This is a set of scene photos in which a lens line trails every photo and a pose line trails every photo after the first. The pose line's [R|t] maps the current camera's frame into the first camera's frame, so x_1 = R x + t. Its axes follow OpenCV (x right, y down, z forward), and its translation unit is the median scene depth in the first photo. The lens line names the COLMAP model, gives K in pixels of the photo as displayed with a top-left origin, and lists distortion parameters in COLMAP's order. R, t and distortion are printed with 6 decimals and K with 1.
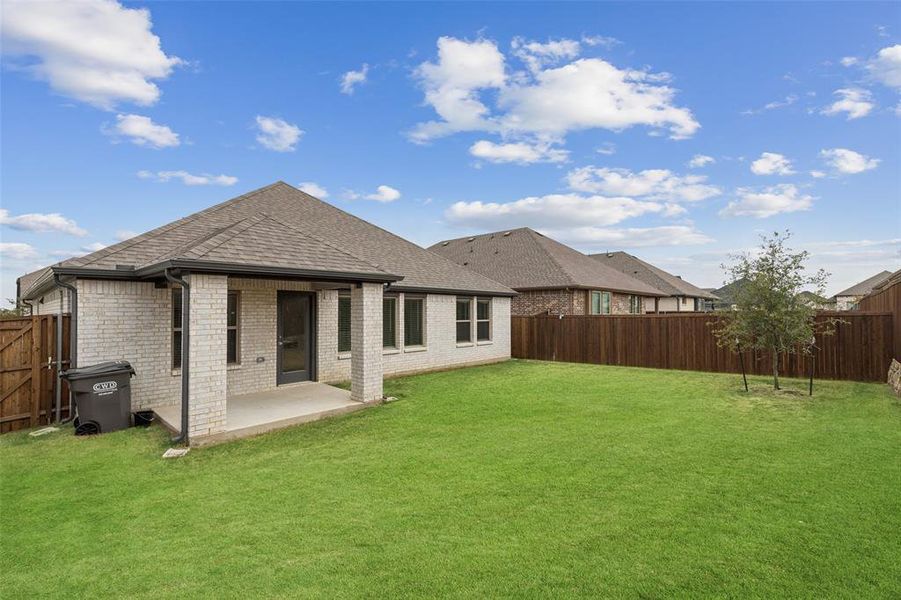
lens RADIAL K [[407.8, 0, 451.7], [0, 407.8, 301.2], [0, 0, 1]] dist [0.004893, 0.000460]
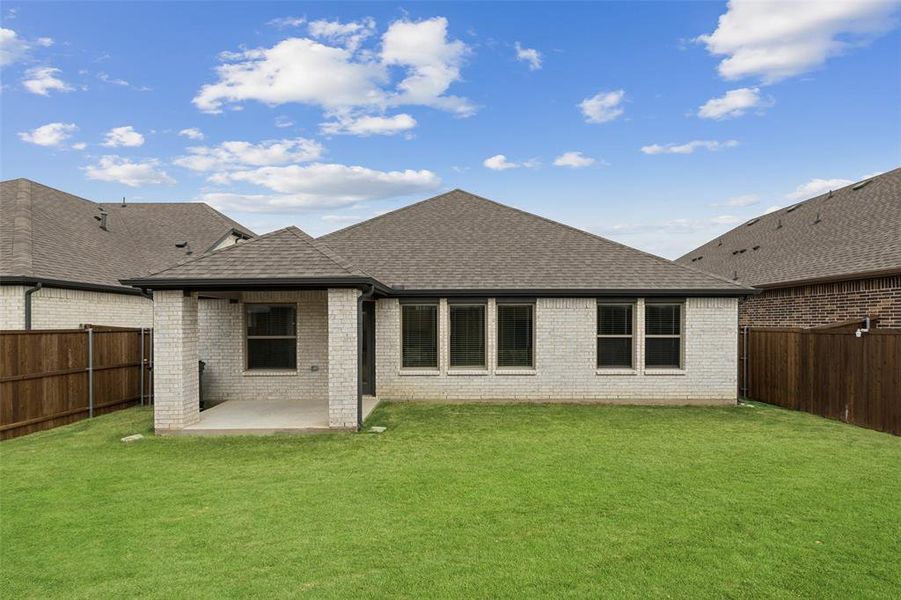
lens RADIAL K [[407.8, 0, 451.7], [0, 407.8, 301.2], [0, 0, 1]] dist [0.004893, 0.000460]
pose [[0.669776, -0.039085, -0.741534, 0.356800], [0.020106, 0.999202, -0.034507, 0.009501], [0.742291, 0.008203, 0.670027, 0.360622]]
